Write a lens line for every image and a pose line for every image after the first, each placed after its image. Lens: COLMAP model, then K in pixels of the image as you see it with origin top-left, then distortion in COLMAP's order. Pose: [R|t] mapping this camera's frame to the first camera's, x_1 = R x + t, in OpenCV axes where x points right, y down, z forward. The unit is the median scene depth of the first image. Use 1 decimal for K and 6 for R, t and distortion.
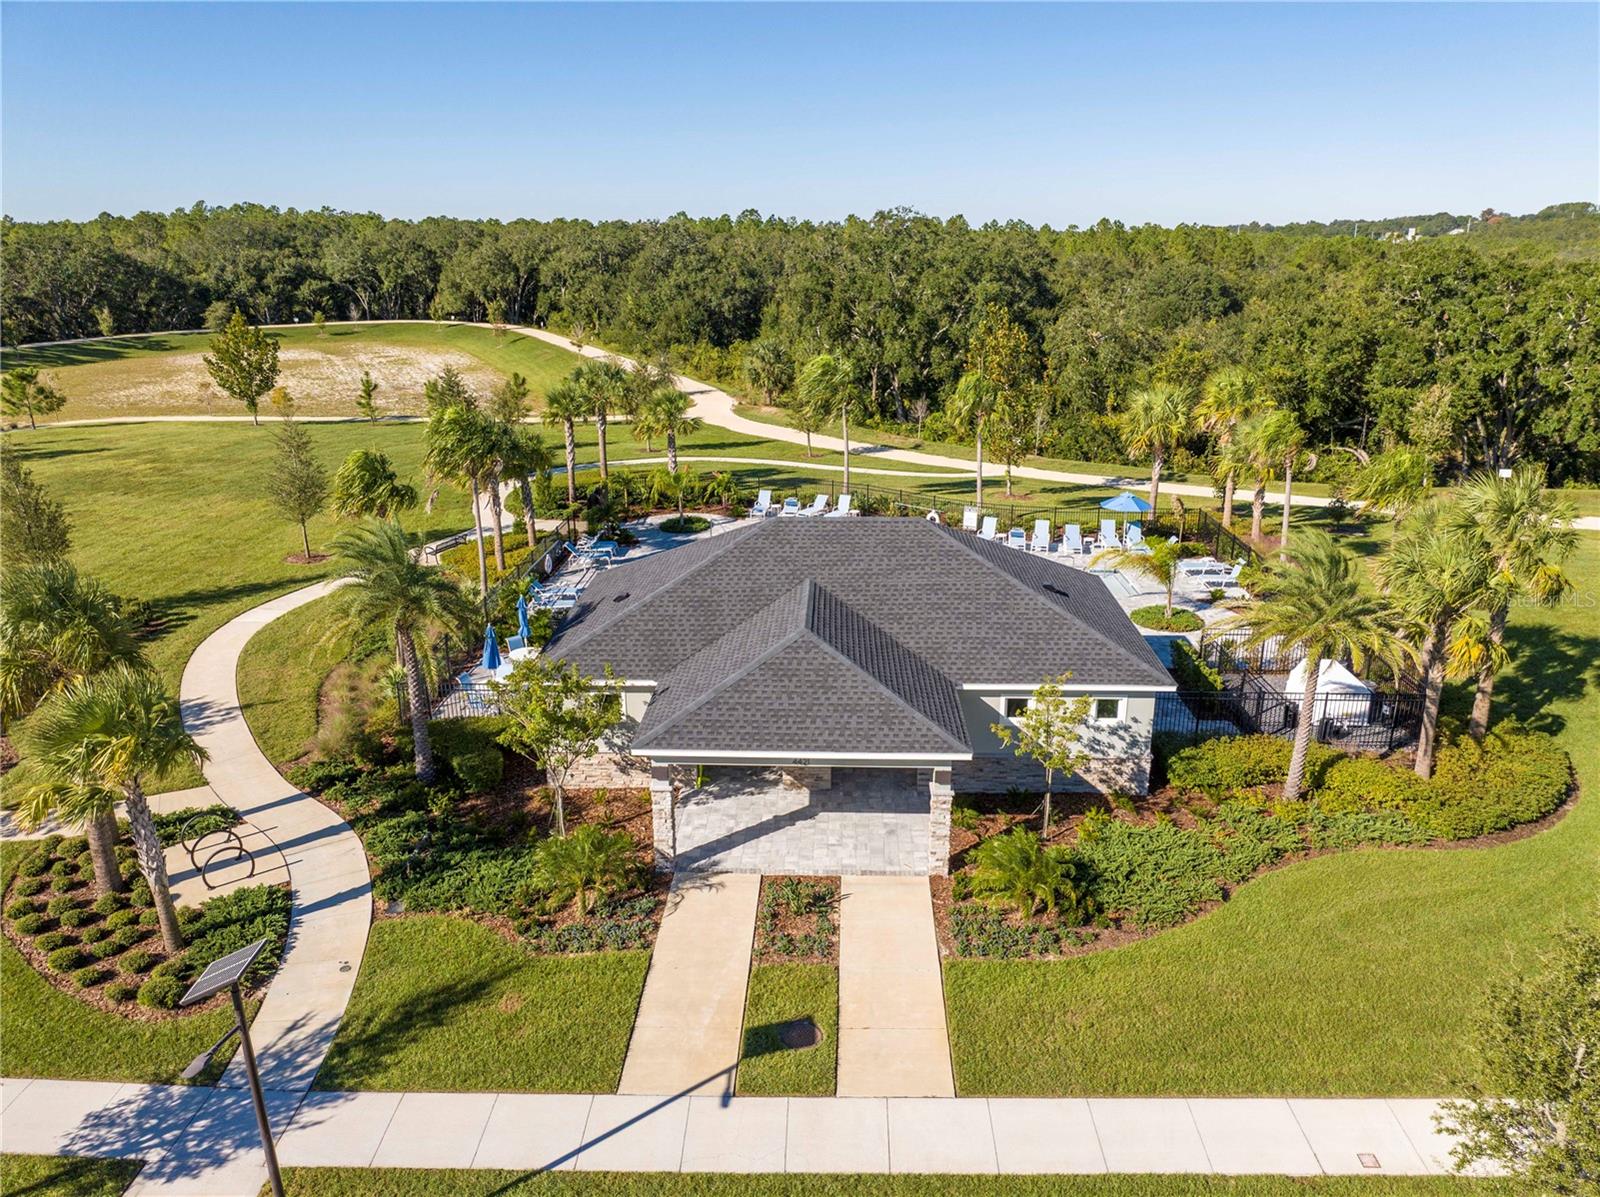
lens RADIAL K [[1116.8, 0, 800.0], [0, 1116.8, 598.5], [0, 0, 1]] dist [-0.012771, -0.032002]
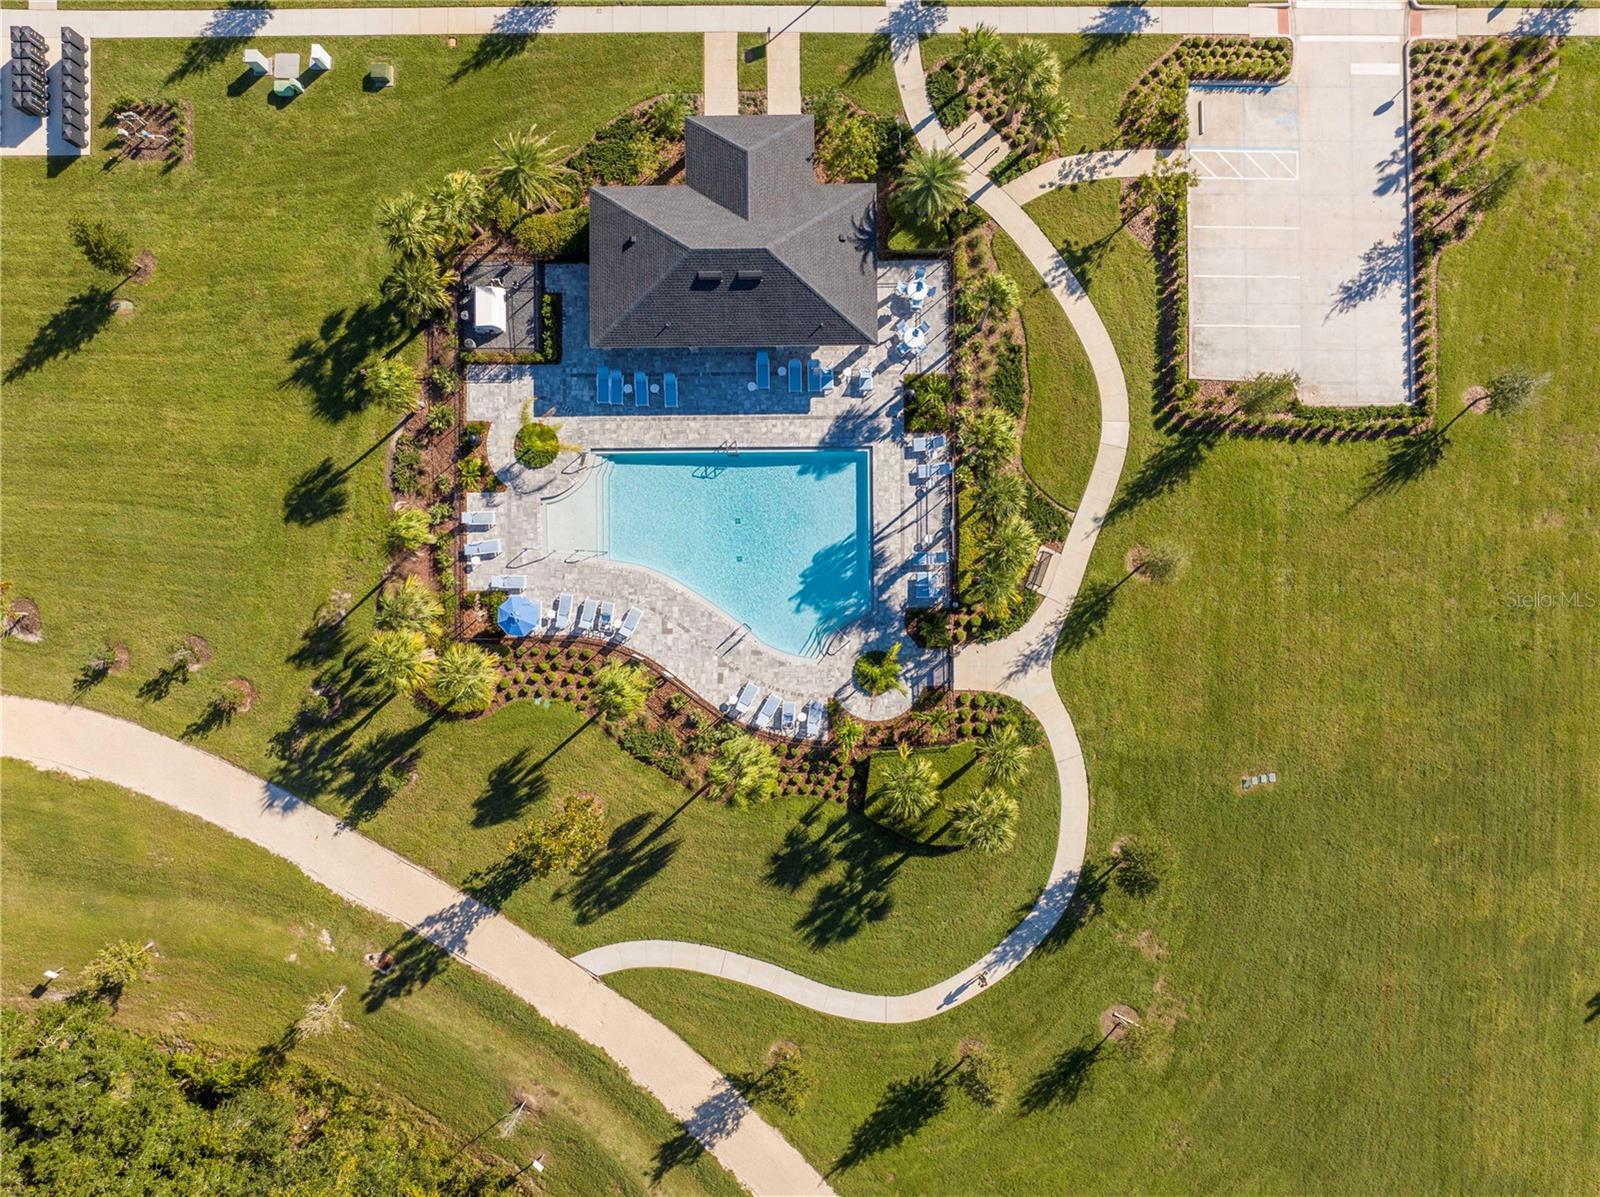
lens RADIAL K [[1120.3, 0, 806.4], [0, 1120.3, 595.7], [0, 0, 1]] dist [-0.047743, 0.025769]
pose [[-0.998791, 0.048533, 0.007813, -0.014801], [-0.007245, -0.302531, 0.953112, -0.410465], [0.048621, 0.951903, 0.302517, 0.194156]]
